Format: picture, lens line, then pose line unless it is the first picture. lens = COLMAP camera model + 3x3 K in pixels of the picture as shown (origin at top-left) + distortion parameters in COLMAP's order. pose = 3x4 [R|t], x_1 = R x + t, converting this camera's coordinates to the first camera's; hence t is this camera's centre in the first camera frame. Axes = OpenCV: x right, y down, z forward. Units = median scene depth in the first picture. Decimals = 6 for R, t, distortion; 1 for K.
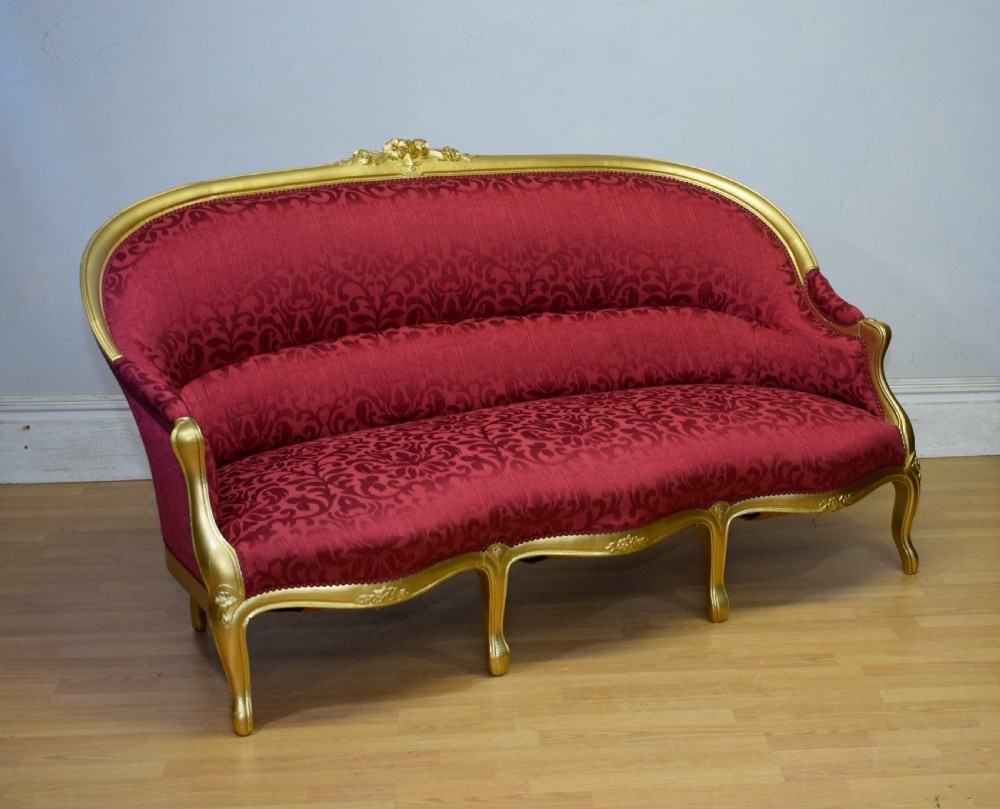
lens RADIAL K [[1957.2, 0, 627.9], [0, 1957.2, 416.6], [0, 0, 1]] dist [-0.008429, 0.000000]
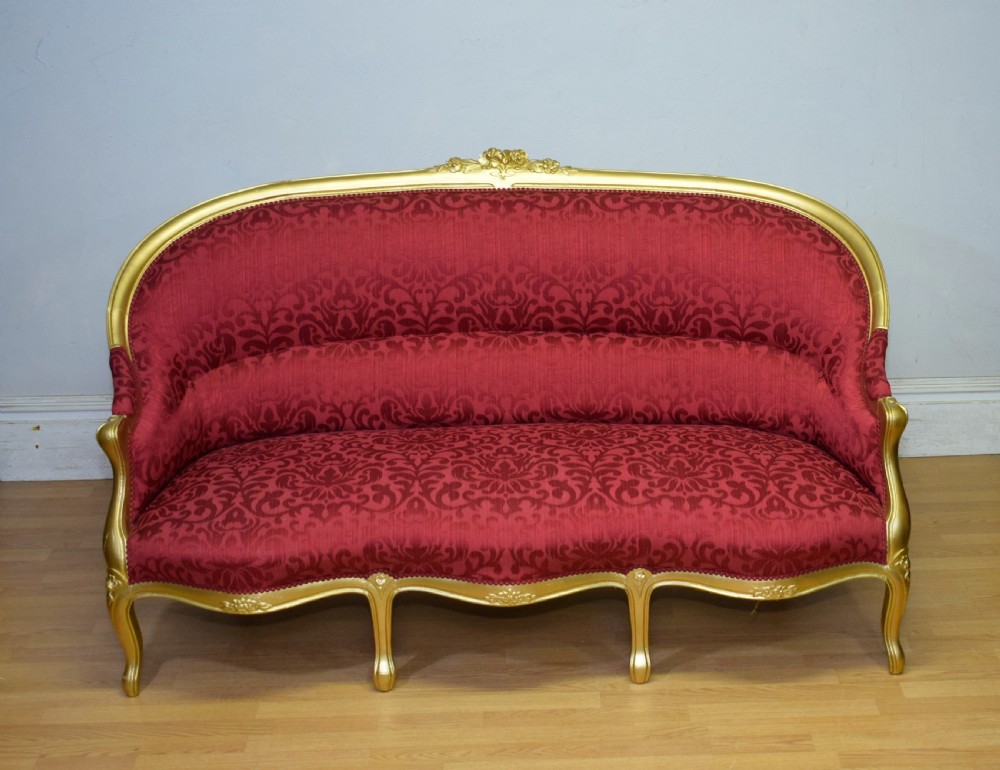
lens RADIAL K [[1832.2, 0, 598.3], [0, 1832.2, 402.3], [0, 0, 1]] dist [-0.007653, 0.000000]
pose [[0.852027, 0.175391, -0.493243, 0.450411], [-0.118409, 0.982354, 0.144773, -0.163383], [0.509931, -0.064946, 0.857760, 0.192449]]
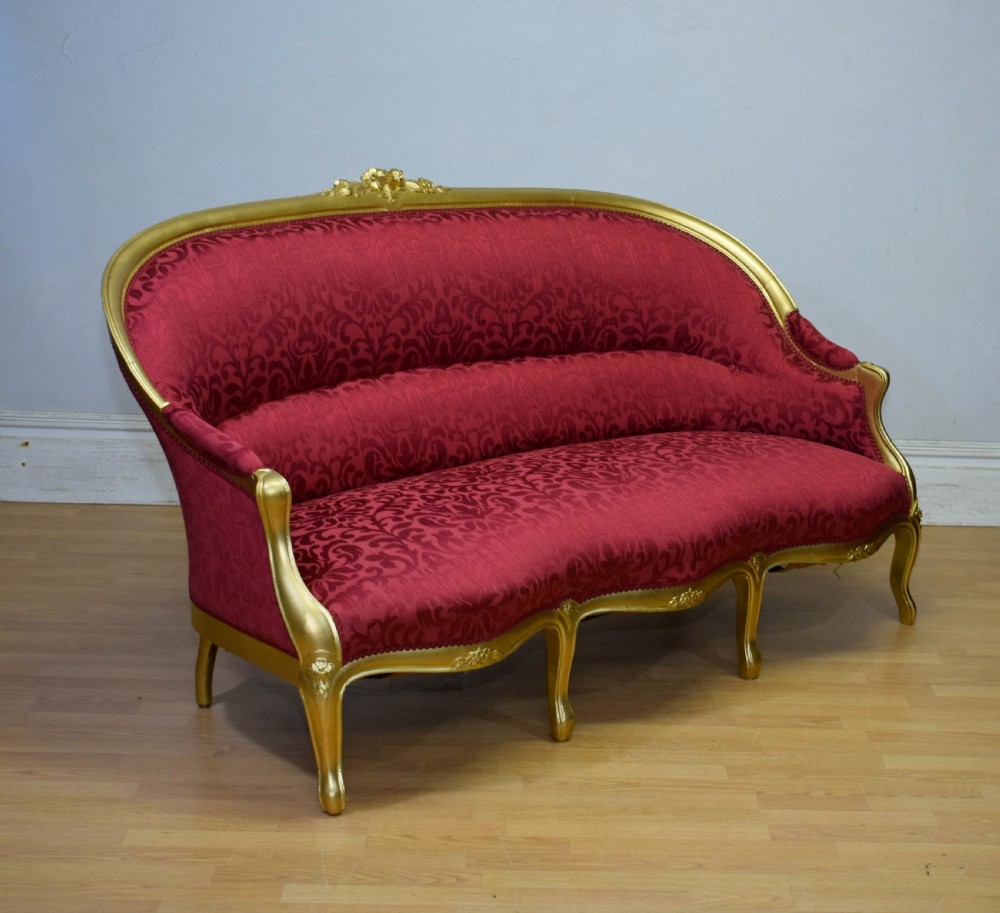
lens RADIAL K [[2163.5, 0, 607.3], [0, 2163.5, 461.1], [0, 0, 1]] dist [0.003020, 0.000000]
pose [[0.976439, -0.011714, 0.215474, -0.241917], [0.013558, 0.999883, -0.007082, 0.005000], [-0.215366, 0.009837, 0.976484, -0.018859]]
